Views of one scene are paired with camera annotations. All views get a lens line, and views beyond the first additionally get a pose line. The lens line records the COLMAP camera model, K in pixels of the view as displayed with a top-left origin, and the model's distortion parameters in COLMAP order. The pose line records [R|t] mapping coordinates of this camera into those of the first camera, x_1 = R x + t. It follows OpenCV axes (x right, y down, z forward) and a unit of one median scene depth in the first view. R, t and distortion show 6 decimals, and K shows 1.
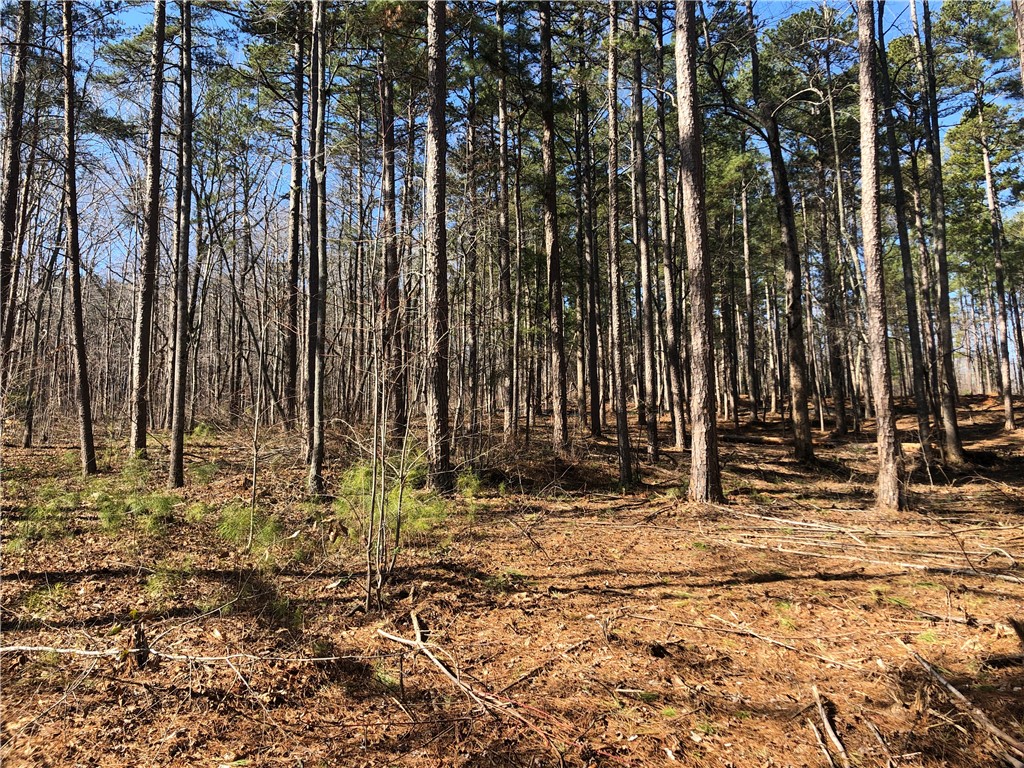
lens RADIAL K [[804.2, 0, 512.0], [0, 804.2, 384.0], [0, 0, 1]] dist [-0.000870, -0.011077]
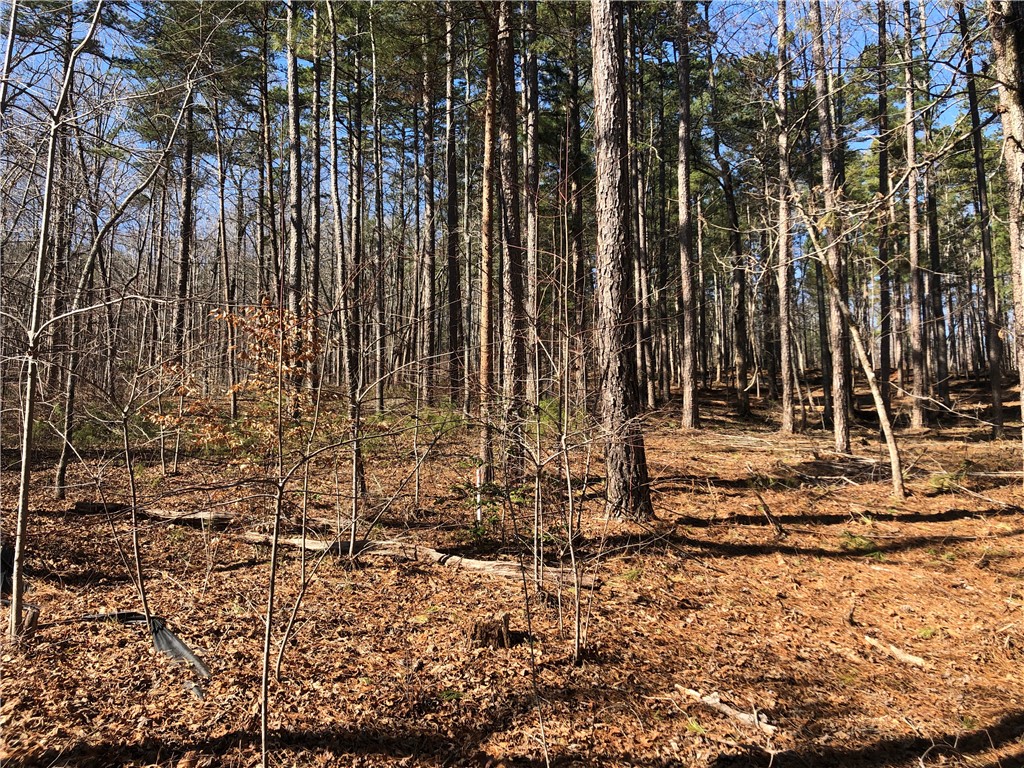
lens RADIAL K [[804.2, 0, 512.0], [0, 804.2, 384.0], [0, 0, 1]] dist [-0.000870, -0.011077]
pose [[0.997583, 0.013191, 0.068223, -0.128287], [-0.016033, 0.999019, 0.041283, -0.011023], [-0.067612, -0.042277, 0.996816, -0.349748]]
